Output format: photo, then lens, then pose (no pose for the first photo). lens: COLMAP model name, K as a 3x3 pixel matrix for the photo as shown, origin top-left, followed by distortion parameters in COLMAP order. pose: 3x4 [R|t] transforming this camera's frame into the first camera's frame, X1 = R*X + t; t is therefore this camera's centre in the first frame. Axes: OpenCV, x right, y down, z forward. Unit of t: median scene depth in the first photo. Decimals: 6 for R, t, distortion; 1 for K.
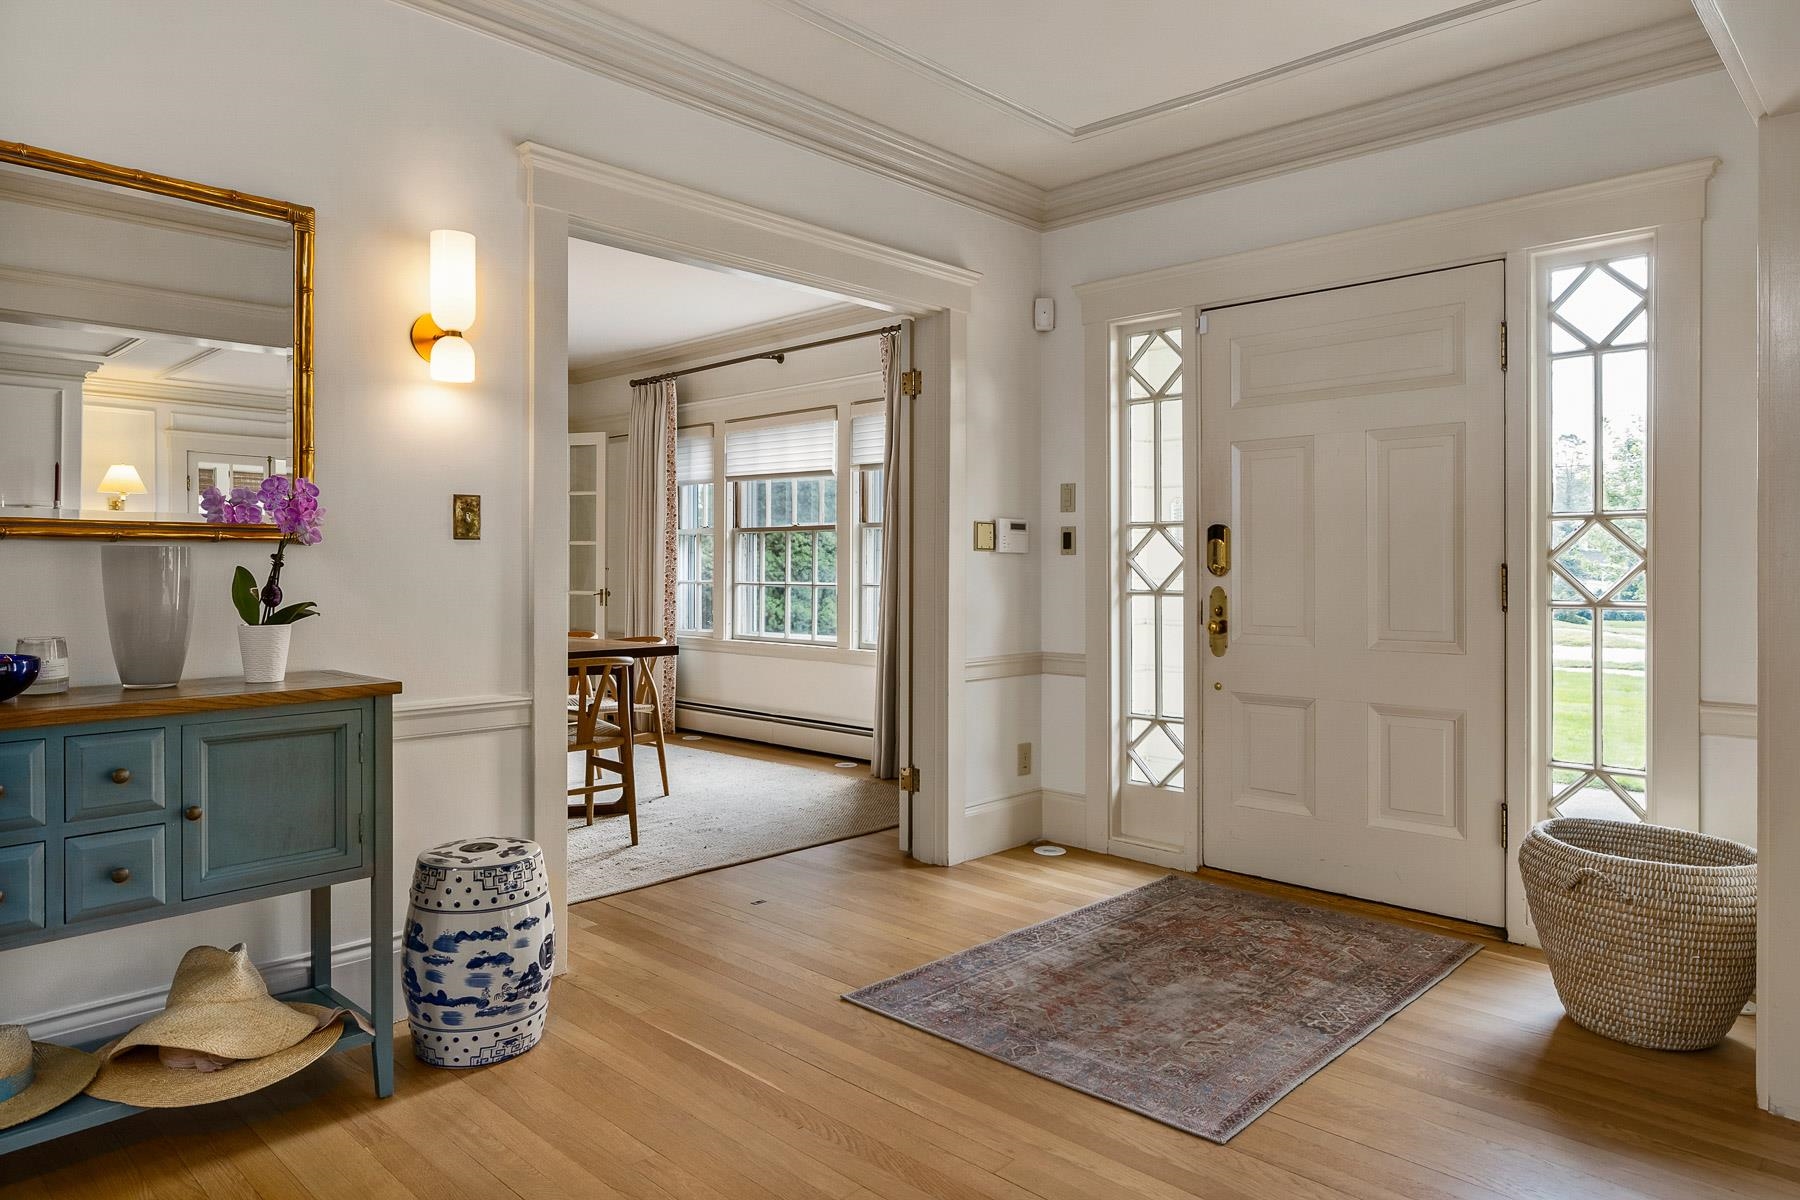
lens RADIAL K [[1124.2, 0, 901.5], [0, 1124.2, 588.0], [0, 0, 1]] dist [0.002883, 0.000177]
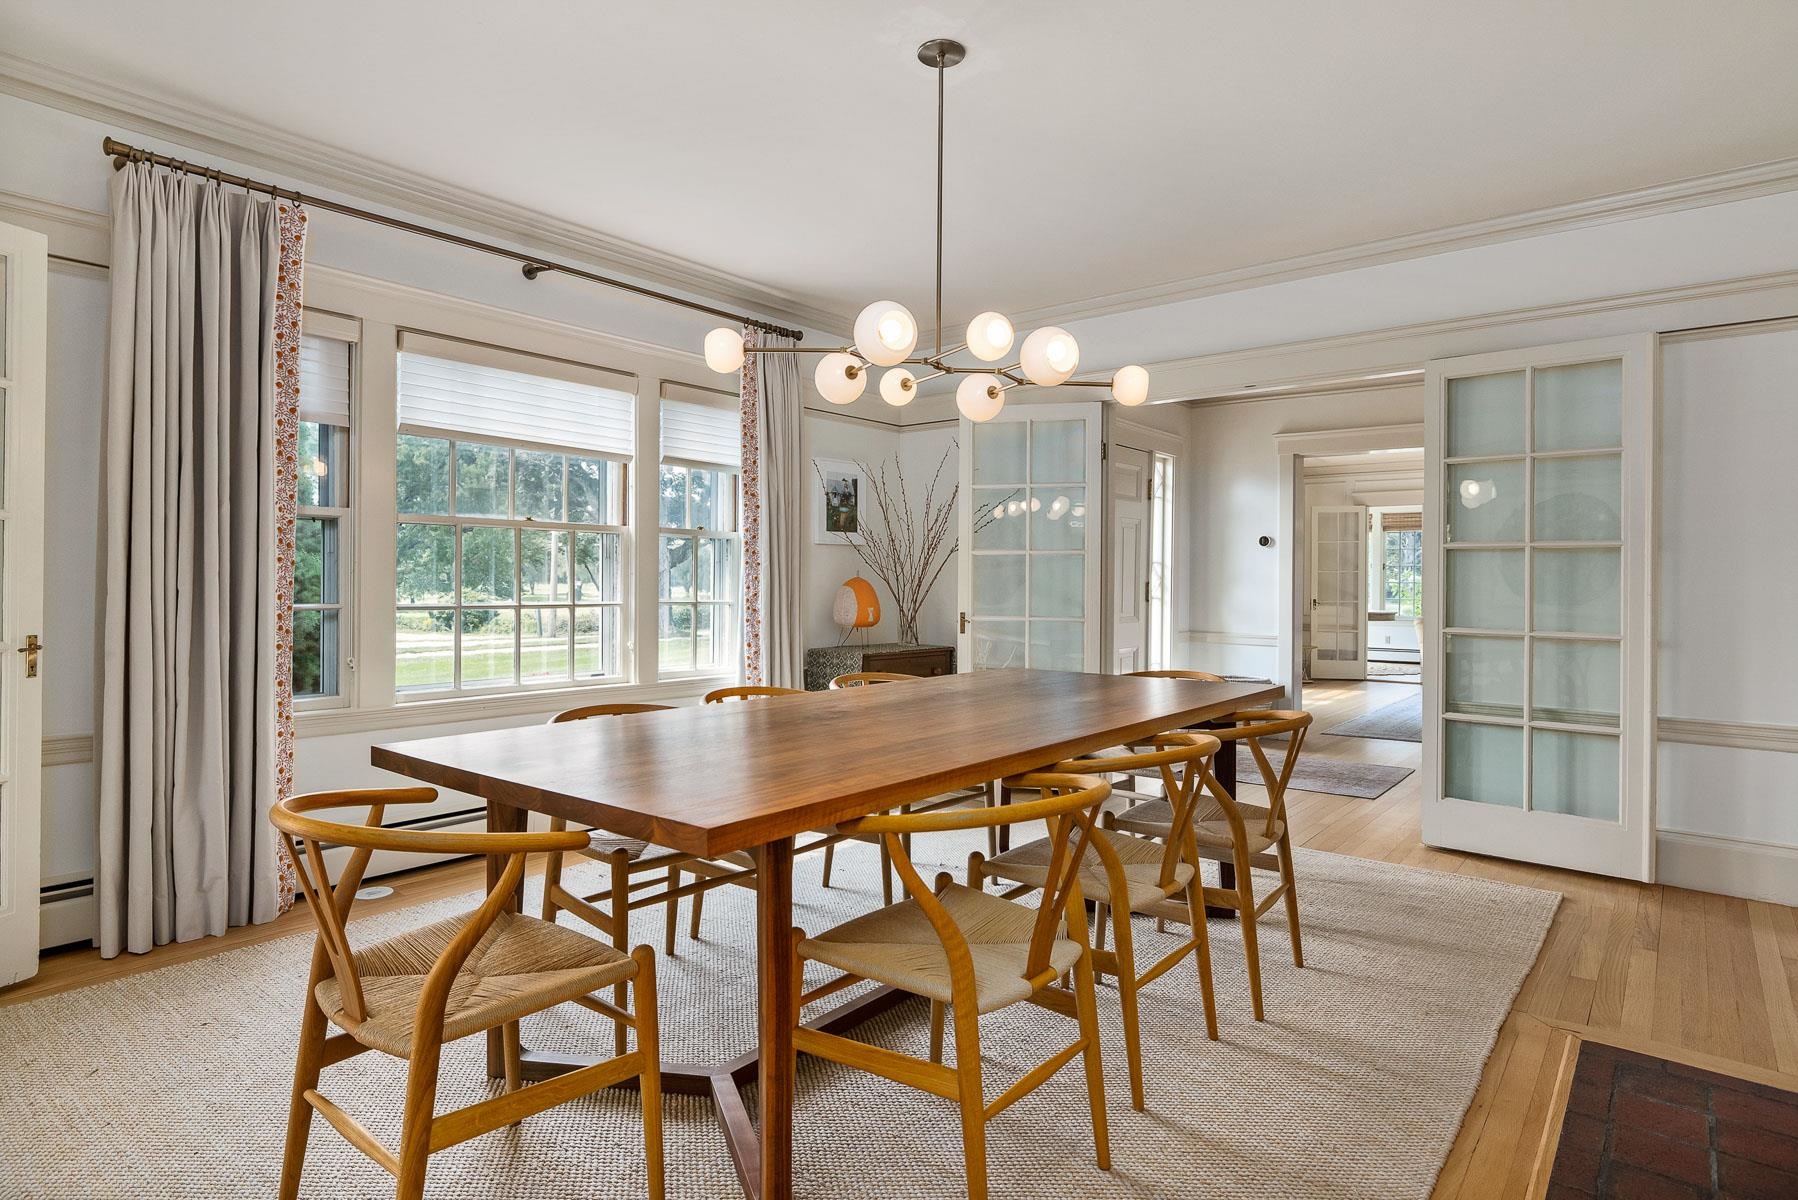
lens RADIAL K [[970.1, 0, 899.9], [0, 970.1, 589.6], [0, 0, 1]] dist [0.001080, 0.000007]
pose [[-0.085299, -0.016648, 0.996216, -0.688120], [0.002726, 0.999853, 0.016942, -0.021961], [-0.996352, 0.004160, -0.085241, 0.803054]]
